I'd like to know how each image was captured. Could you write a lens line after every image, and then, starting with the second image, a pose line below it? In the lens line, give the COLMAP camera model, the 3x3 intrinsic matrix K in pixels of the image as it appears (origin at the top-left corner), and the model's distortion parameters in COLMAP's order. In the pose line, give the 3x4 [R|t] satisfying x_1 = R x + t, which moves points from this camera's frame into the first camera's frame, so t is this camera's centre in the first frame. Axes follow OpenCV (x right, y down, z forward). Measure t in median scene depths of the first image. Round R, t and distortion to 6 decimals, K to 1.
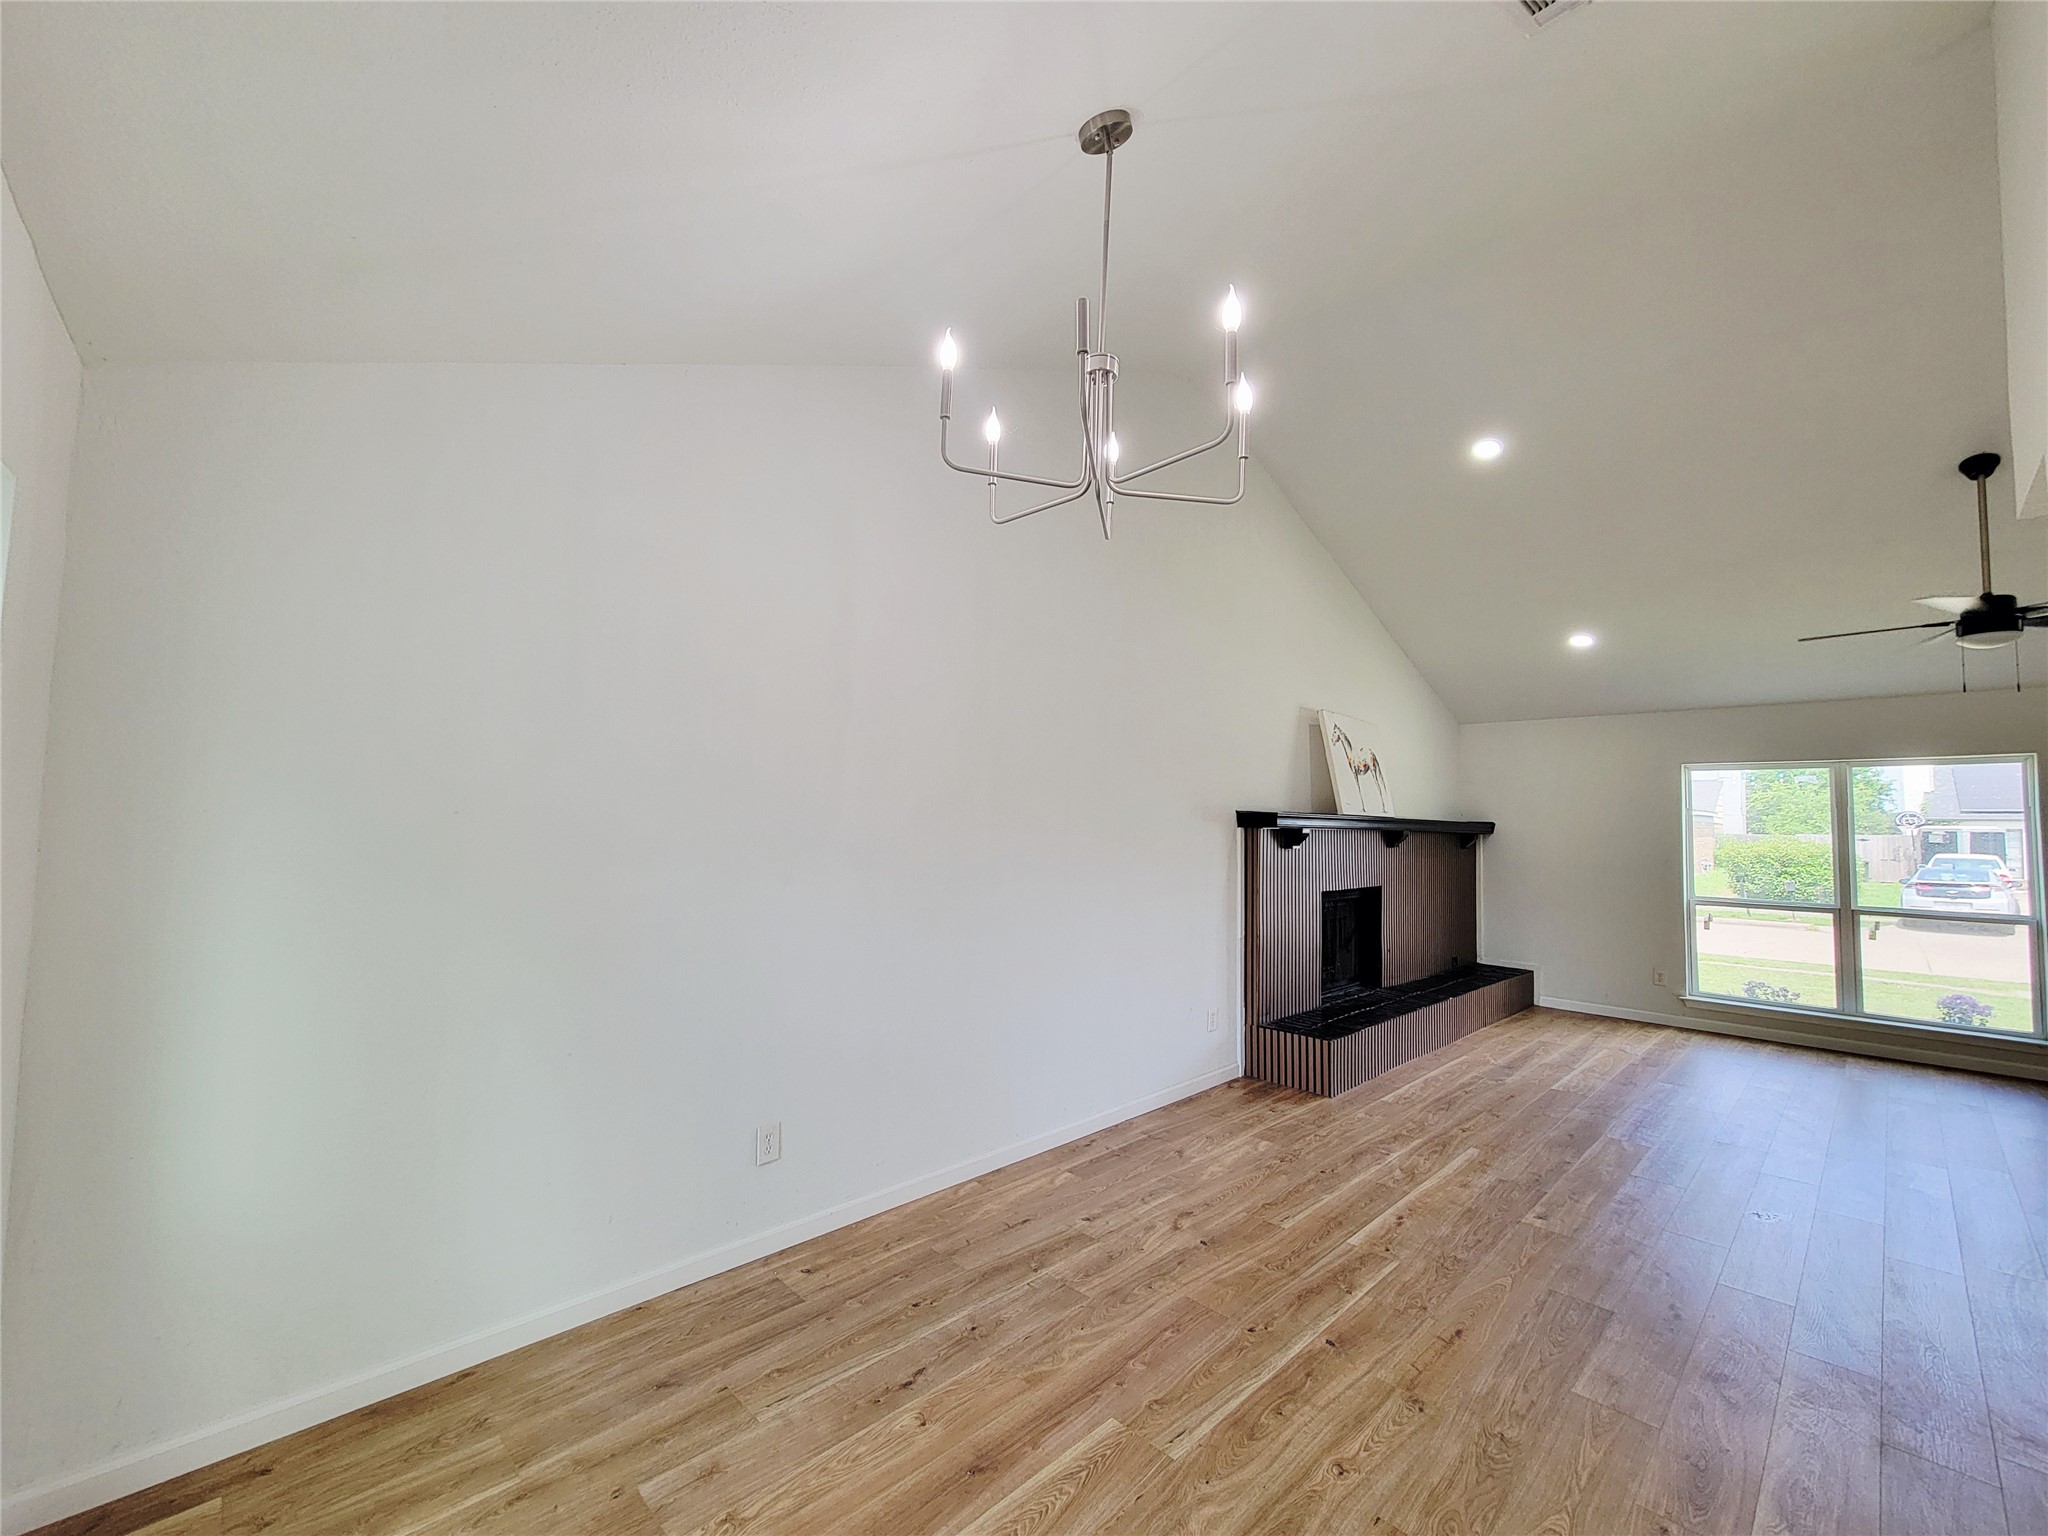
lens RADIAL K [[836.6, 0, 1021.2], [0, 836.6, 790.7], [0, 0, 1]] dist [-0.000003, -0.000672]
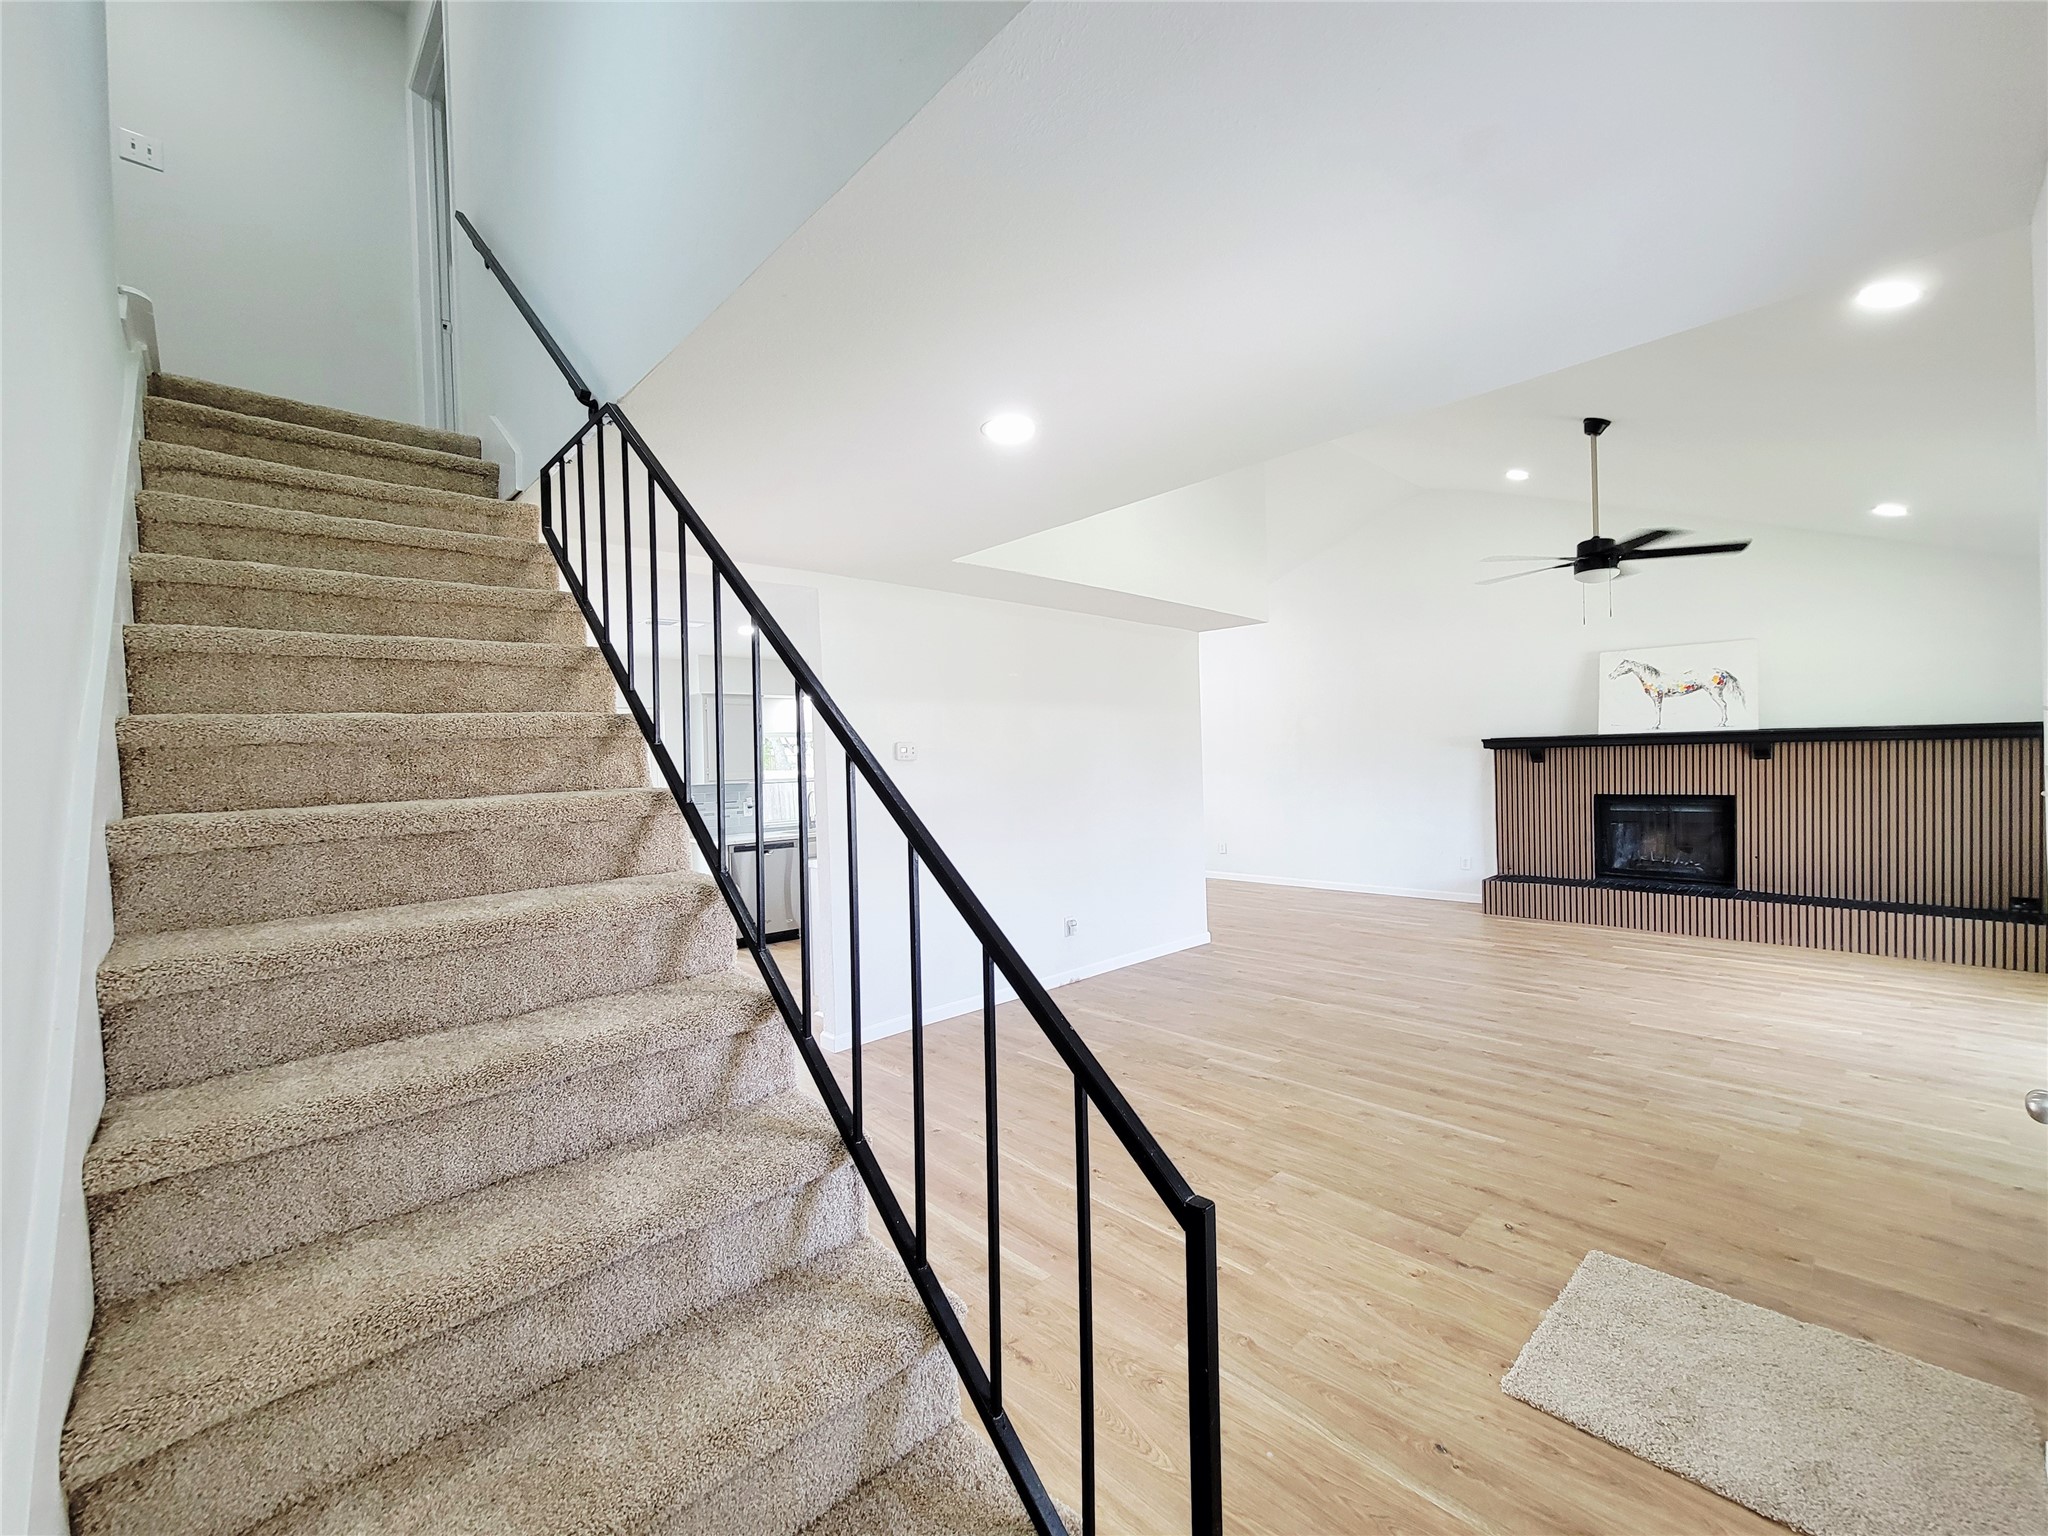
lens RADIAL K [[836.6, 0, 1029.6], [0, 836.6, 772.0], [0, 0, 1]] dist [-0.000003, -0.000672]
pose [[0.002627, -0.004360, -0.999987, 1.569213], [0.063007, 0.998004, -0.004186, 0.033513], [0.998010, -0.062995, 0.002896, 0.103583]]
